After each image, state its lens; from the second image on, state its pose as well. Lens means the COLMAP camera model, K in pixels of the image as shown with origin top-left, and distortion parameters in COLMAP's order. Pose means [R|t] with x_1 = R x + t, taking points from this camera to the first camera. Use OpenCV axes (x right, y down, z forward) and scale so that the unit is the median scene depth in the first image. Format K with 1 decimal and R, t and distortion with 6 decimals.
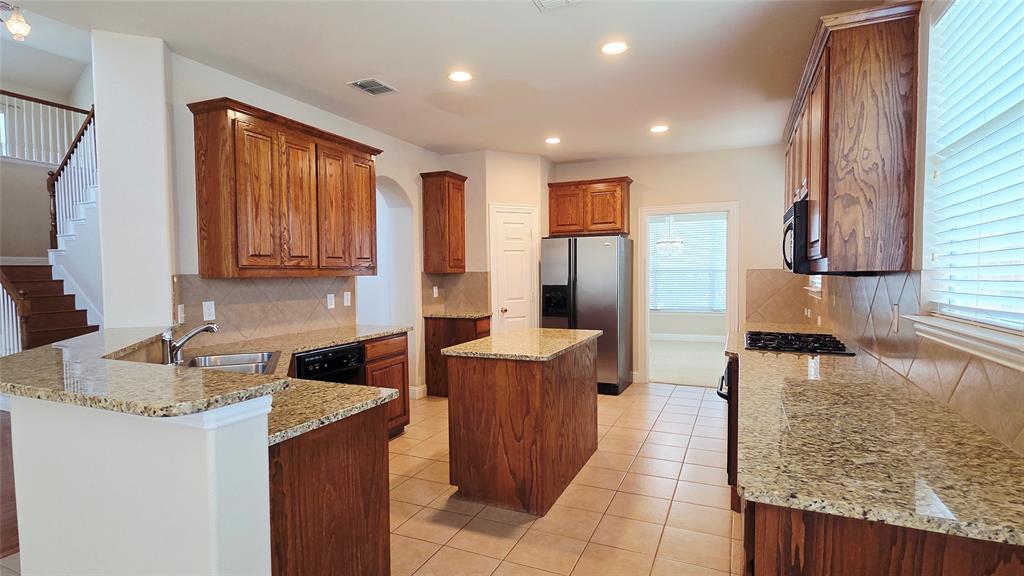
lens RADIAL K [[517.2, 0, 503.4], [0, 517.2, 293.1], [0, 0, 1]] dist [0.012107, -0.001132]
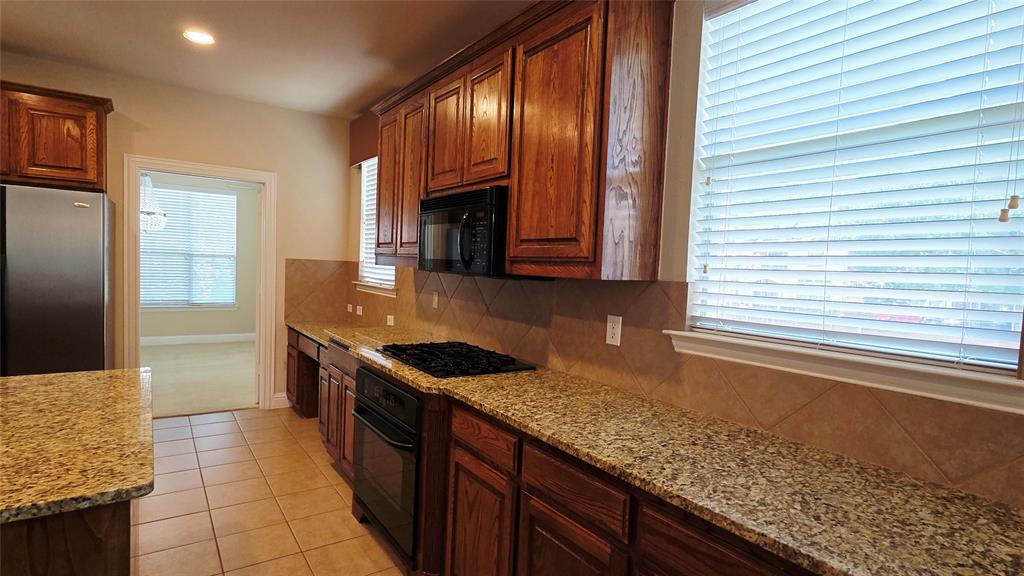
lens RADIAL K [[517.2, 0, 503.4], [0, 517.2, 293.1], [0, 0, 1]] dist [0.012107, -0.001132]
pose [[0.515556, -0.016749, 0.856692, -0.142336], [-0.010257, 0.999617, 0.025715, -0.040656], [-0.856795, -0.022044, 0.515187, 0.733908]]
